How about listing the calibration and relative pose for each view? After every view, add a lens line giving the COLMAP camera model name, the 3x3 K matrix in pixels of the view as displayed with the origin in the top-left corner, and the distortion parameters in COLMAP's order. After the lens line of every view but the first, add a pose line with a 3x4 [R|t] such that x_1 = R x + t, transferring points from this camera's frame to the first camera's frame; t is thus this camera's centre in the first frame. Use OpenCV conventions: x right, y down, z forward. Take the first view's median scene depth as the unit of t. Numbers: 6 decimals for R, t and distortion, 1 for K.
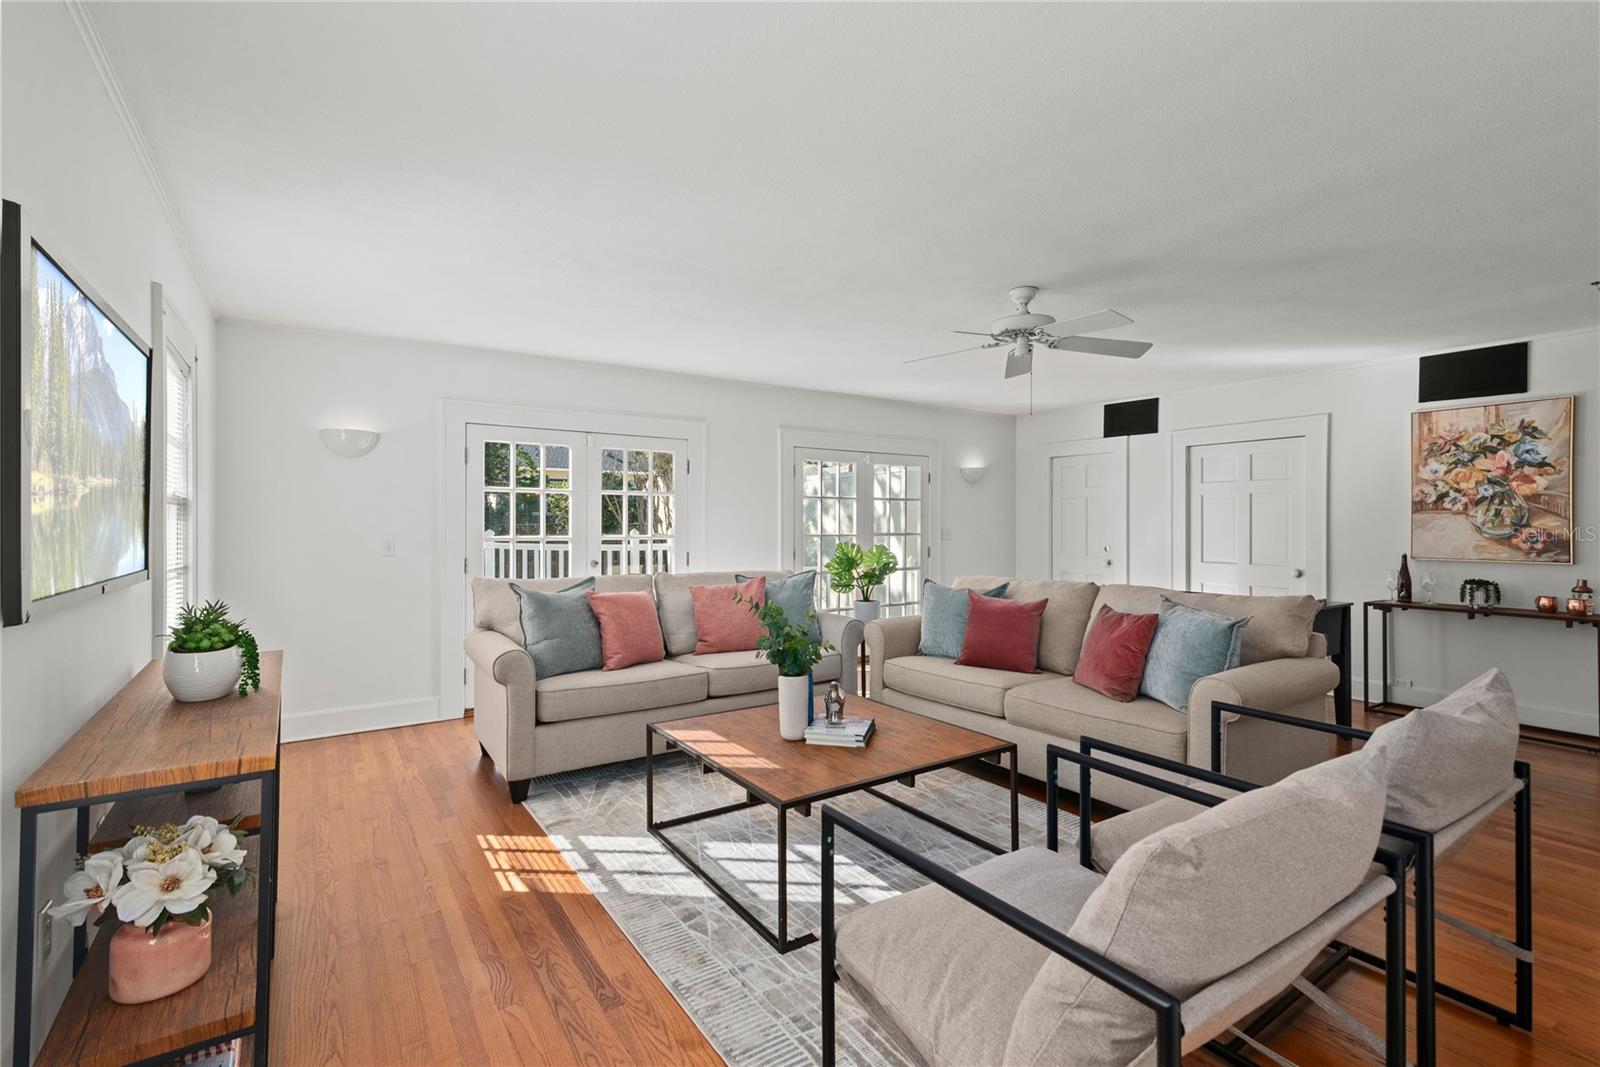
lens RADIAL K [[722.1, 0, 798.5], [0, 722.1, 527.9], [0, 0, 1]] dist [0.013320, -0.000391]
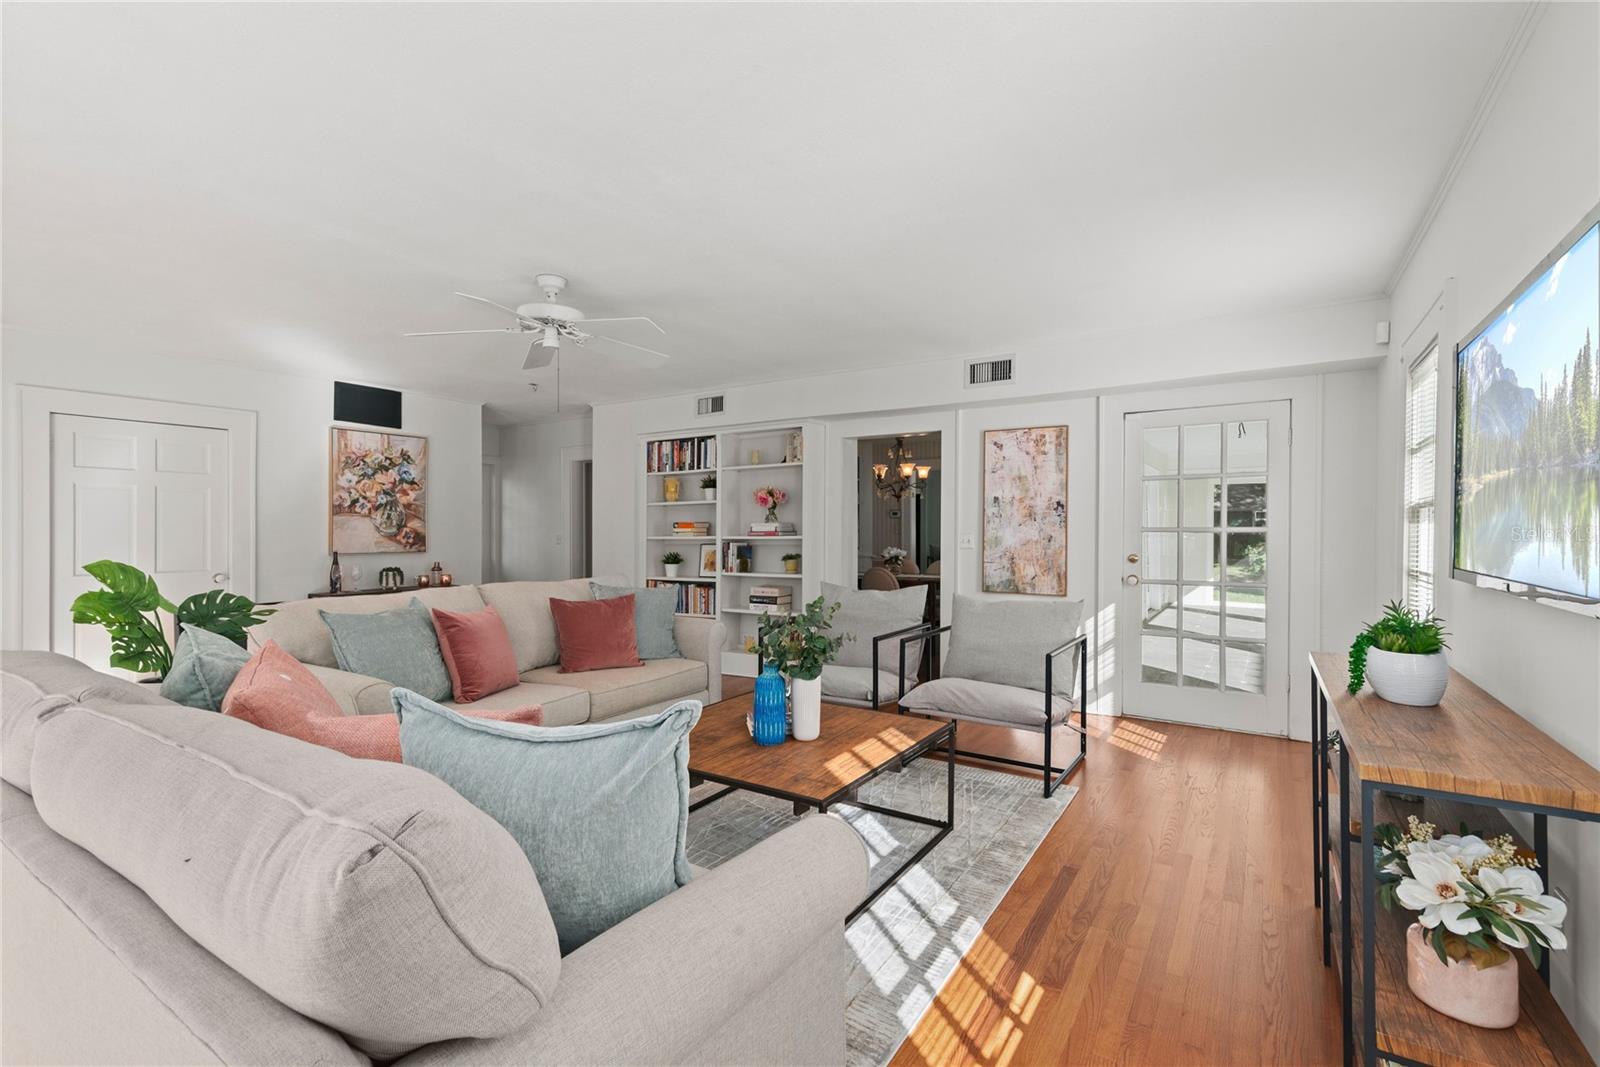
lens RADIAL K [[722.1, 0, 801.8], [0, 722.1, 530.2], [0, 0, 1]] dist [0.013320, -0.000391]
pose [[-0.391202, -0.004509, 0.920294, -0.559594], [0.001186, 0.999985, 0.005403, -0.001754], [-0.920304, 0.003205, -0.391191, 0.845595]]
